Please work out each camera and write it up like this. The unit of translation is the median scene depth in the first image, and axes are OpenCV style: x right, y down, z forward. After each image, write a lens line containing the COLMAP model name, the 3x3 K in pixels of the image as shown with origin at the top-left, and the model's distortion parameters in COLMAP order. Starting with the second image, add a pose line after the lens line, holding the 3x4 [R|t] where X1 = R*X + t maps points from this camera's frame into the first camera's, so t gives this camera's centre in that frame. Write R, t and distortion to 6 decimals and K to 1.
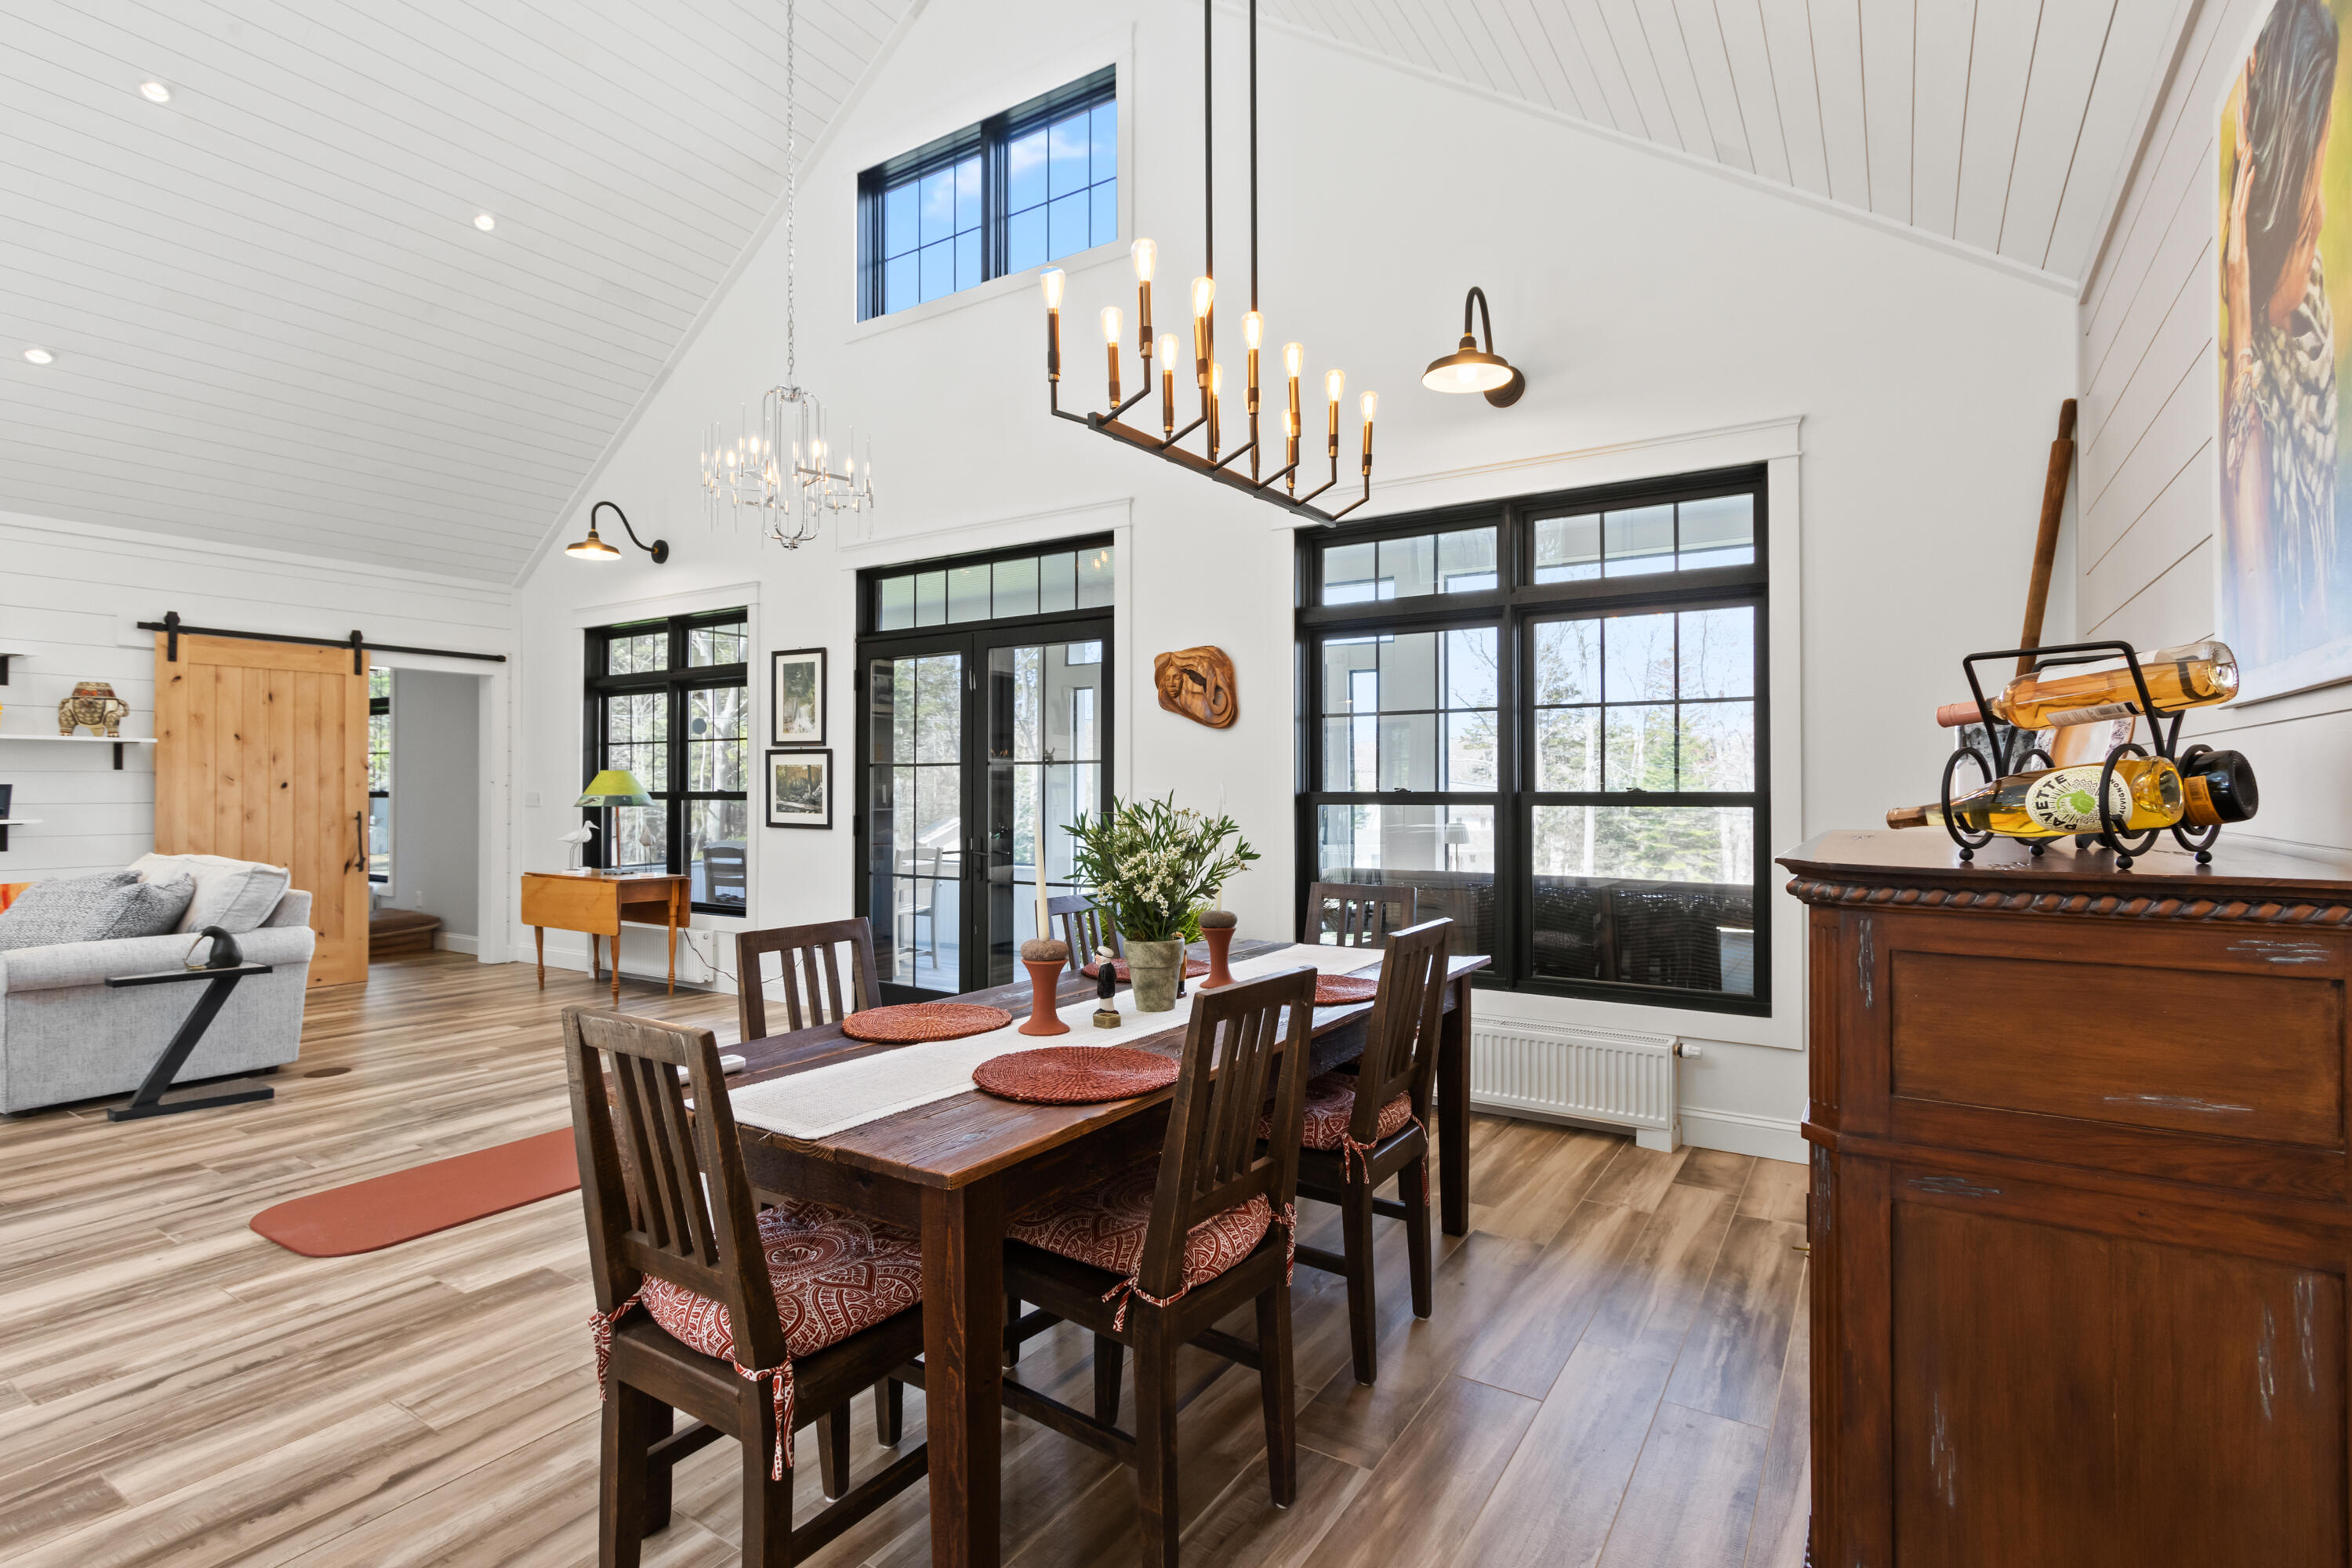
lens RADIAL K [[1119.7, 0, 1173.4], [0, 1119.7, 791.6], [0, 0, 1]] dist [-0.002049, -0.000175]
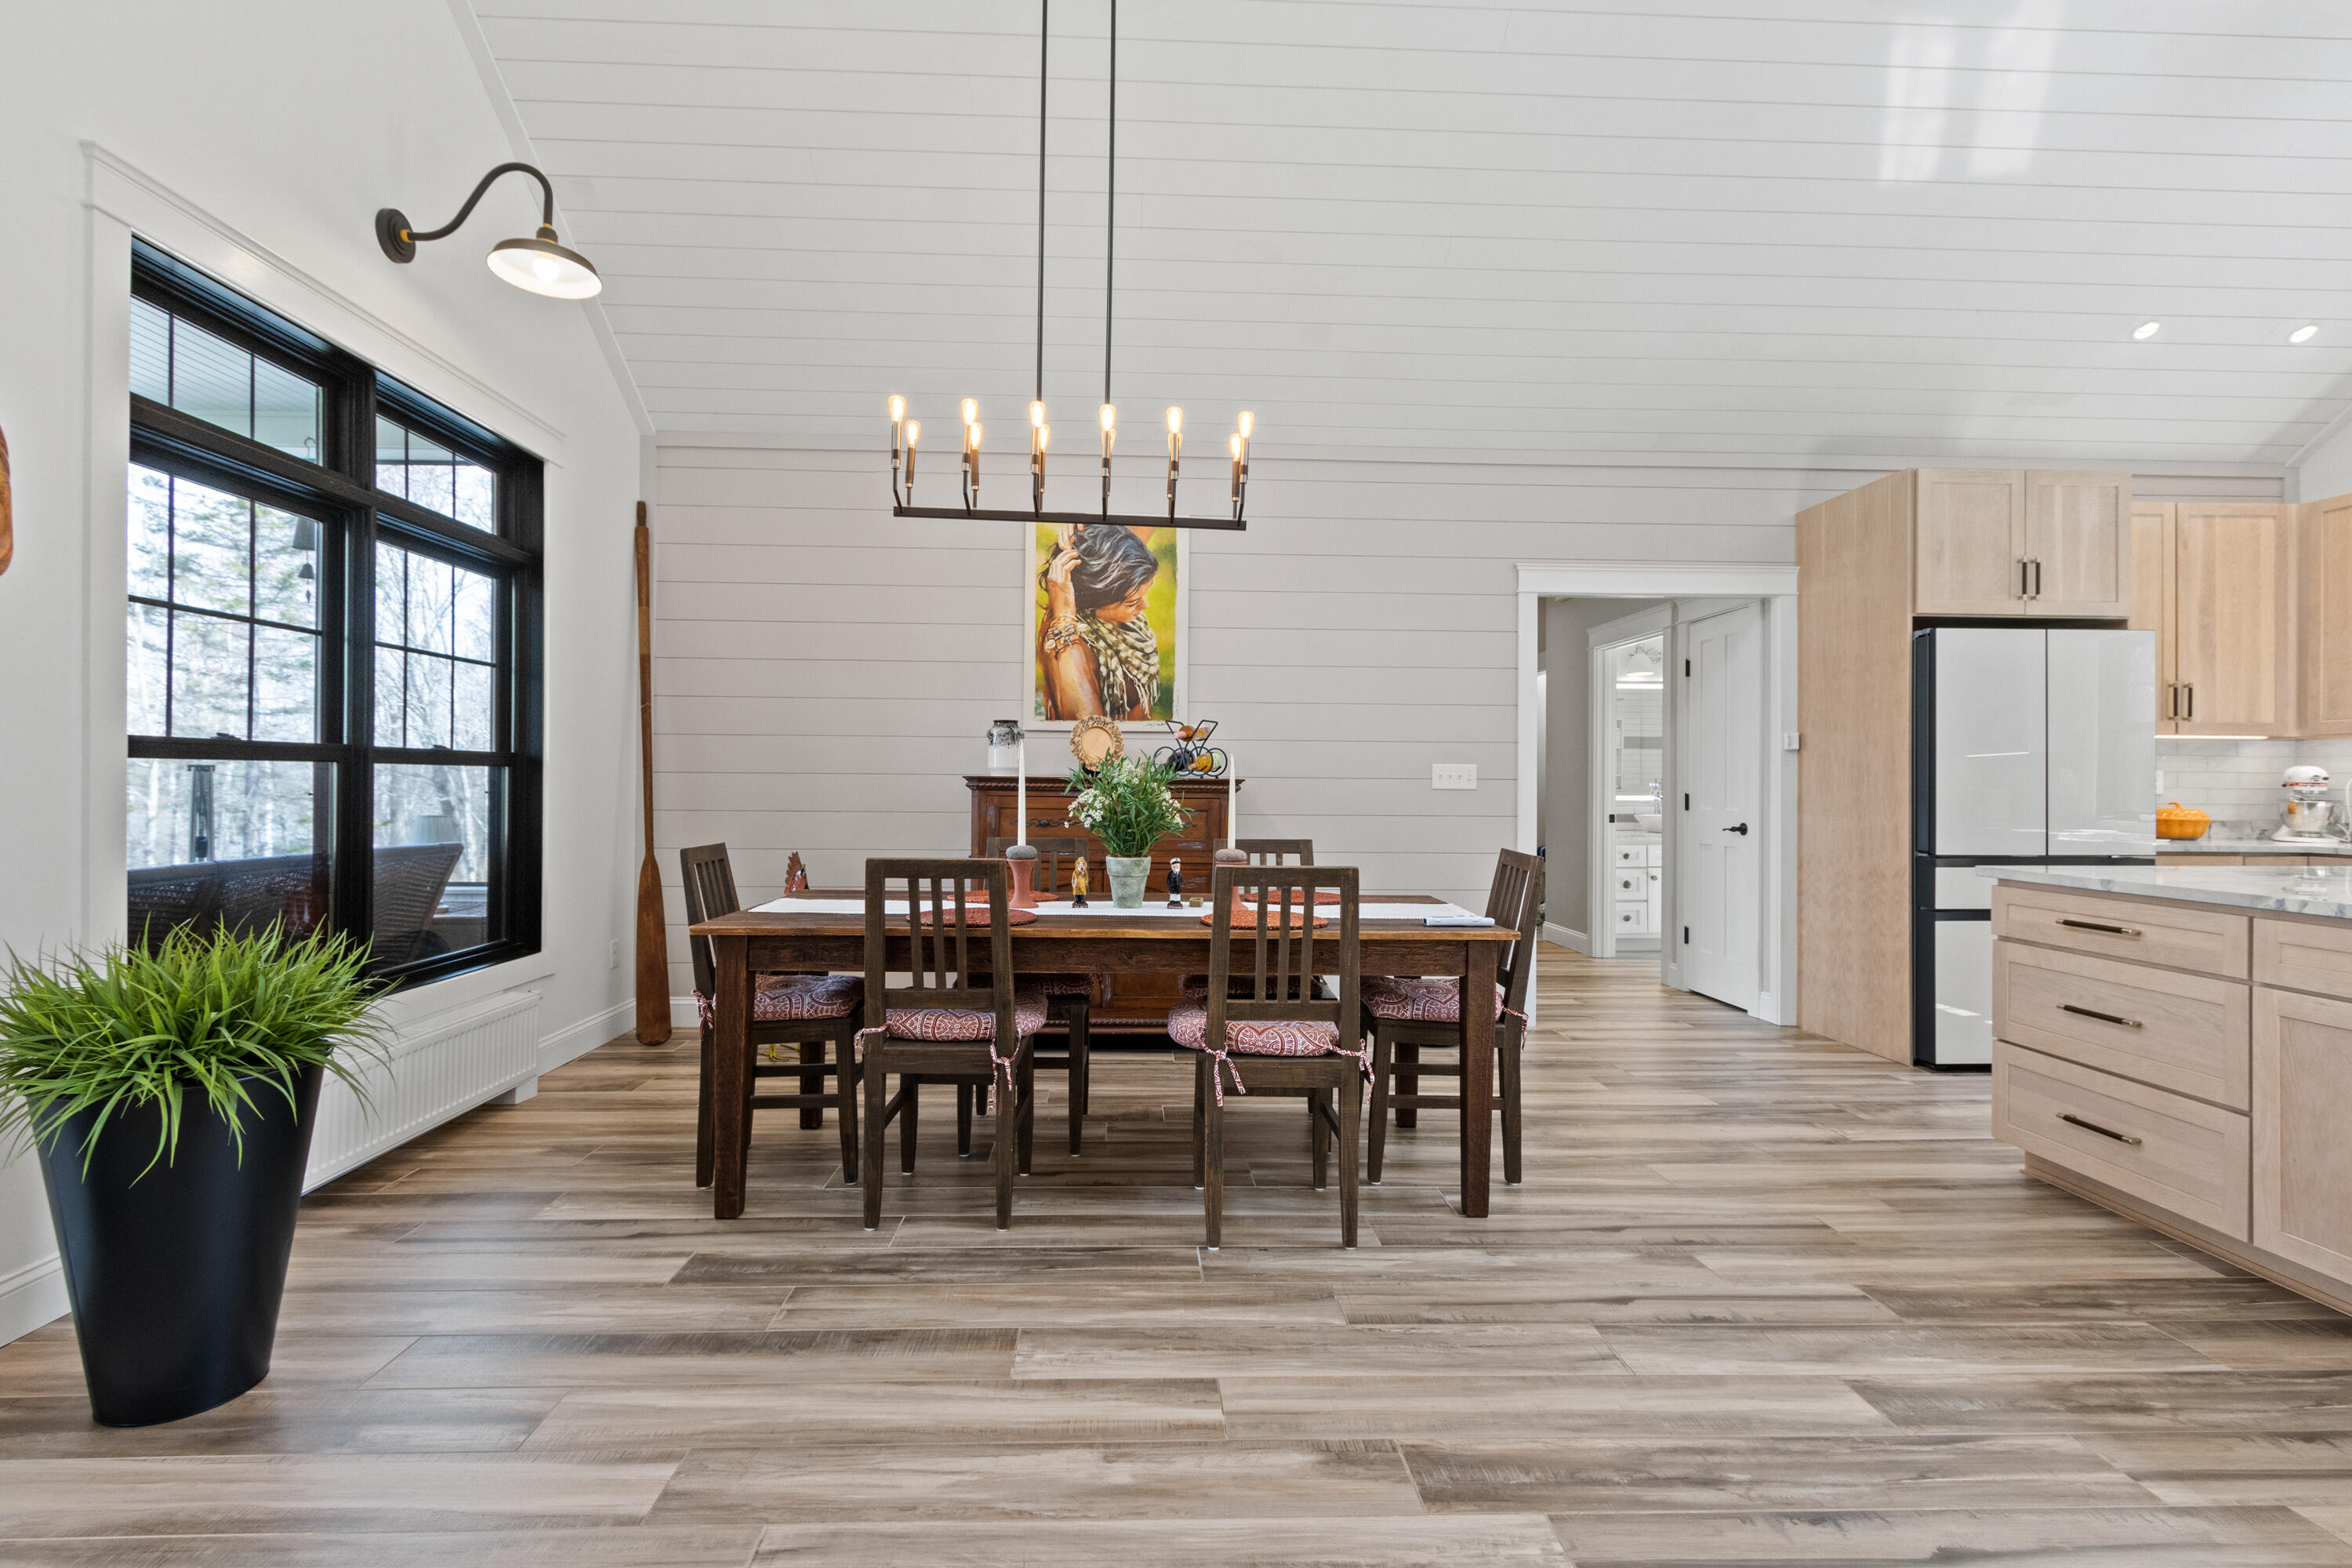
lens RADIAL K [[1107.0, 0, 1168.5], [0, 1107.0, 780.0], [0, 0, 1]] dist [0.001956, -0.000264]
pose [[-0.574050, -0.001135, 0.818820, -0.629906], [-0.003571, 0.999993, -0.001117, 0.021877], [-0.818813, -0.003565, -0.574050, 0.945238]]
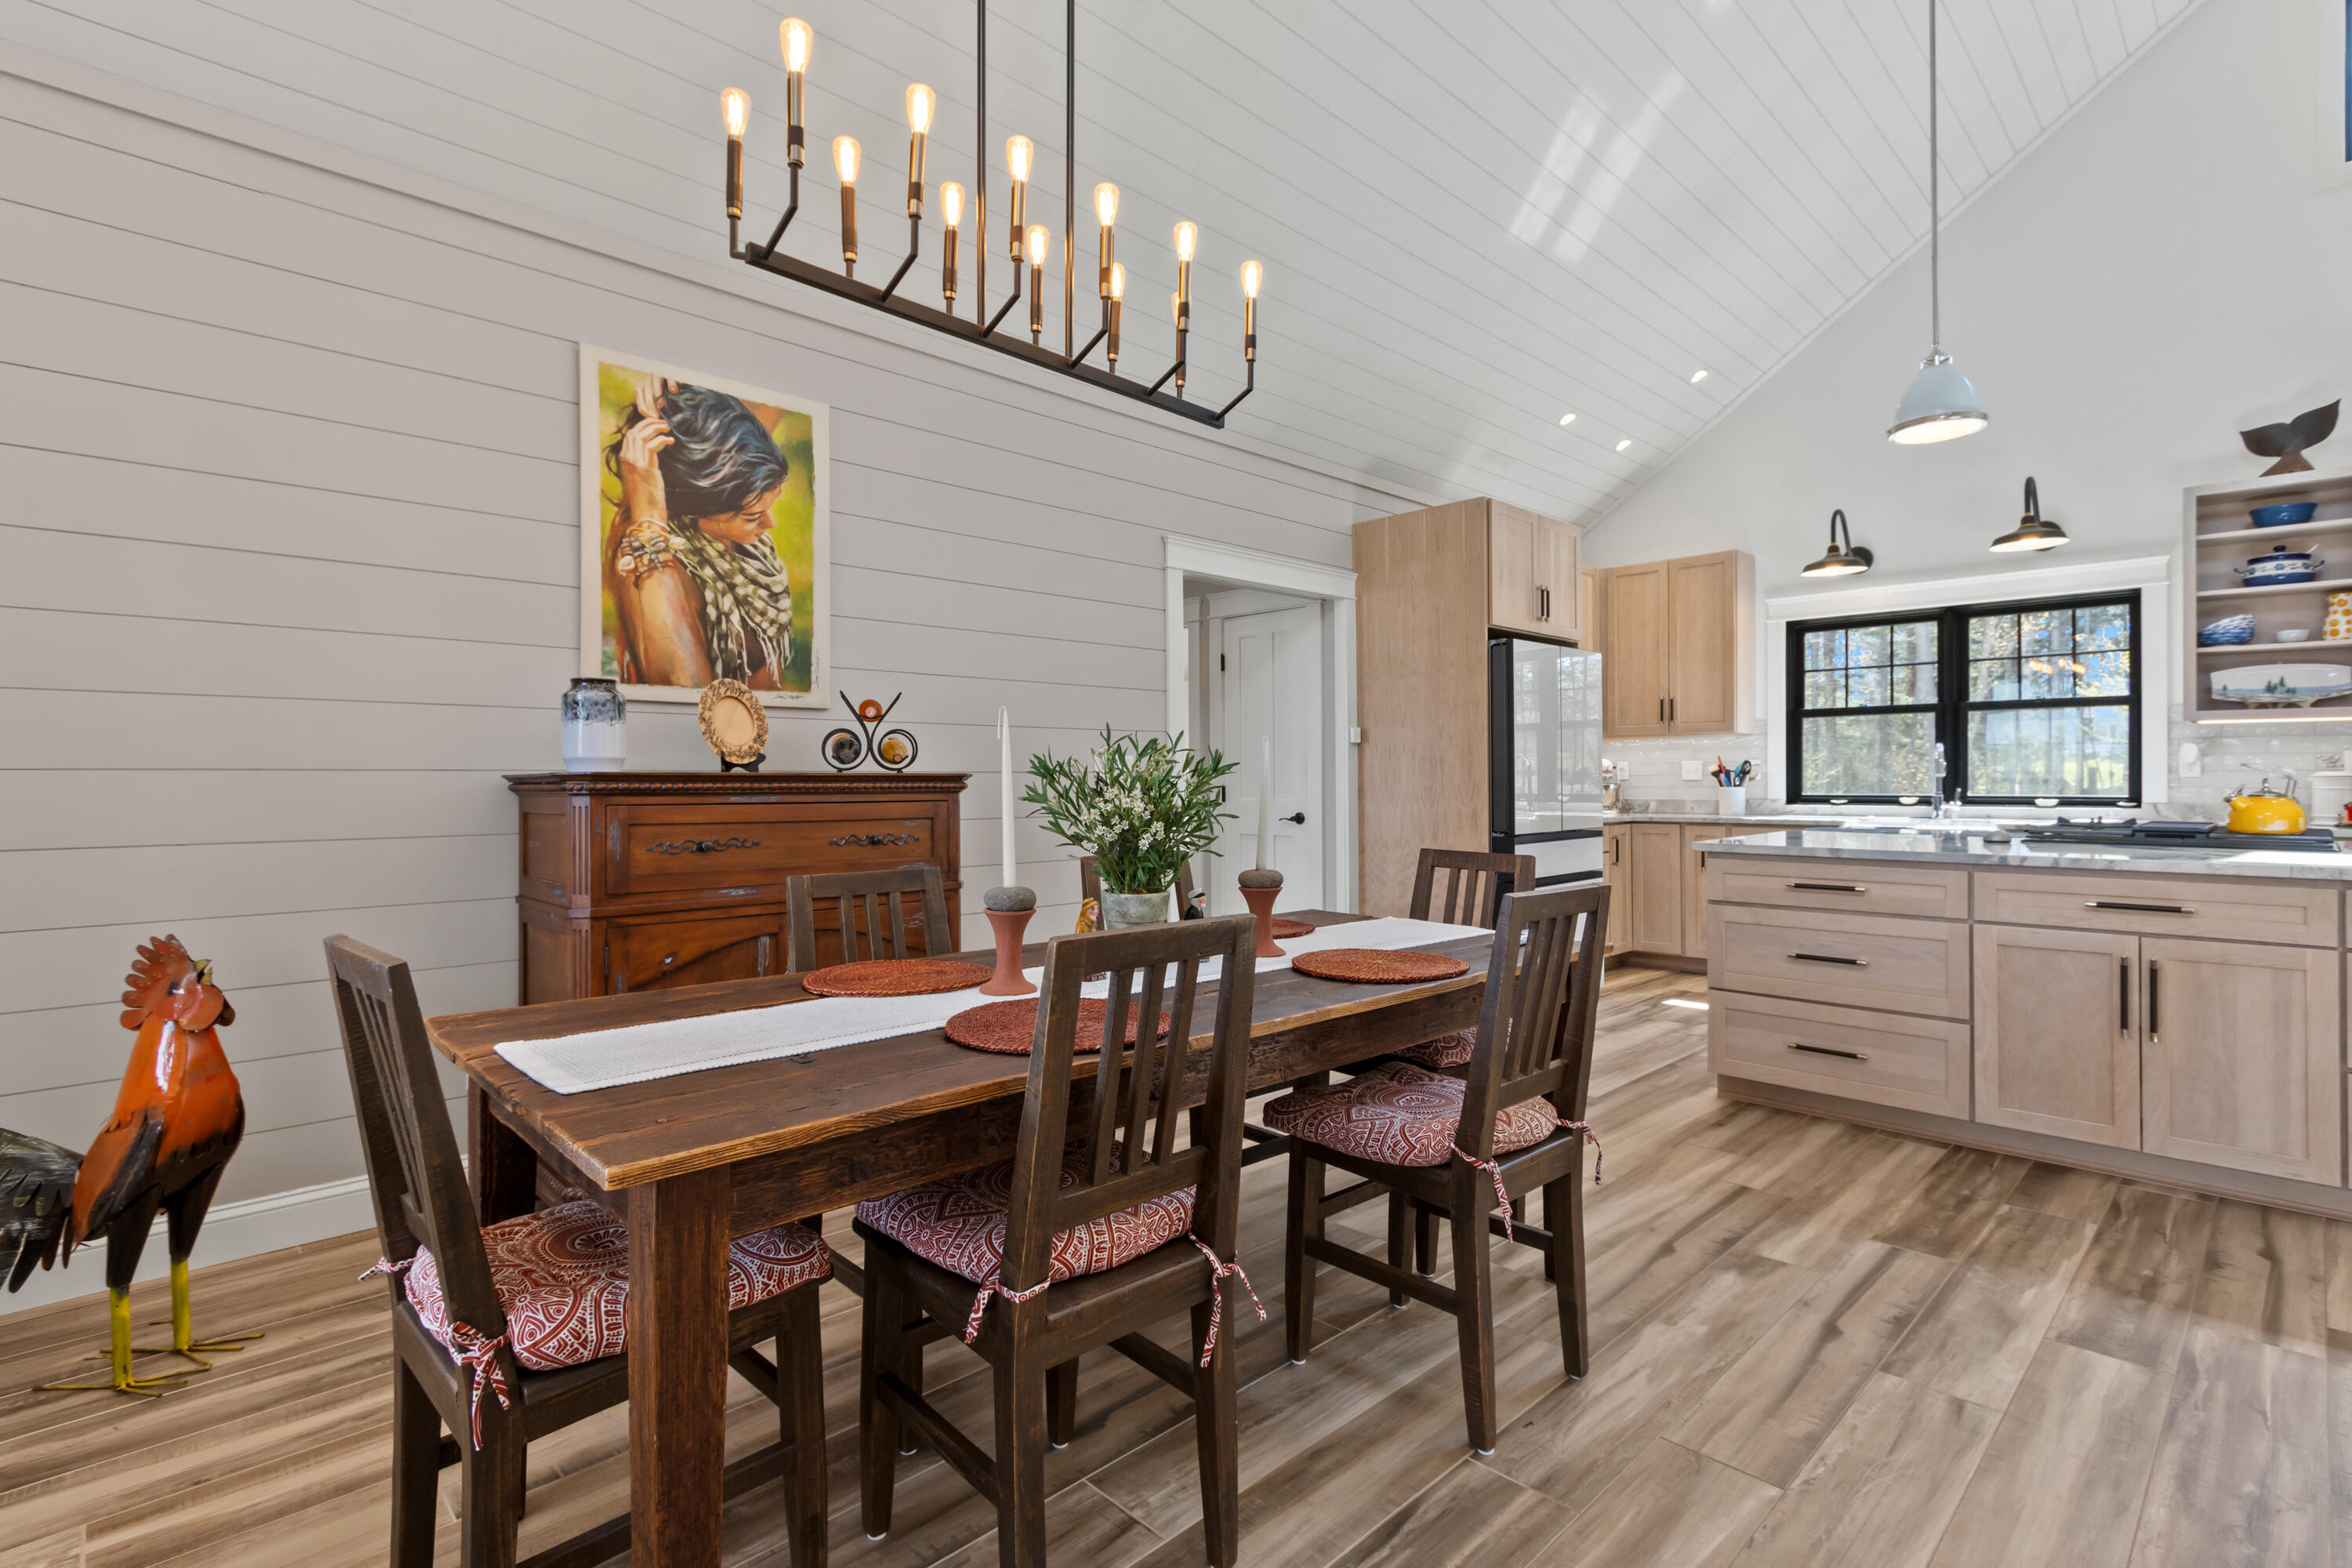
lens RADIAL K [[1101.9, 0, 1168.8], [0, 1101.9, 784.6], [0, 0, 1]] dist [0.000389, -0.000195]
pose [[-0.972271, 0.004973, 0.233806, -0.136975], [0.007026, 0.999944, 0.007951, 0.021878], [-0.233753, 0.009373, -0.972251, 1.005377]]
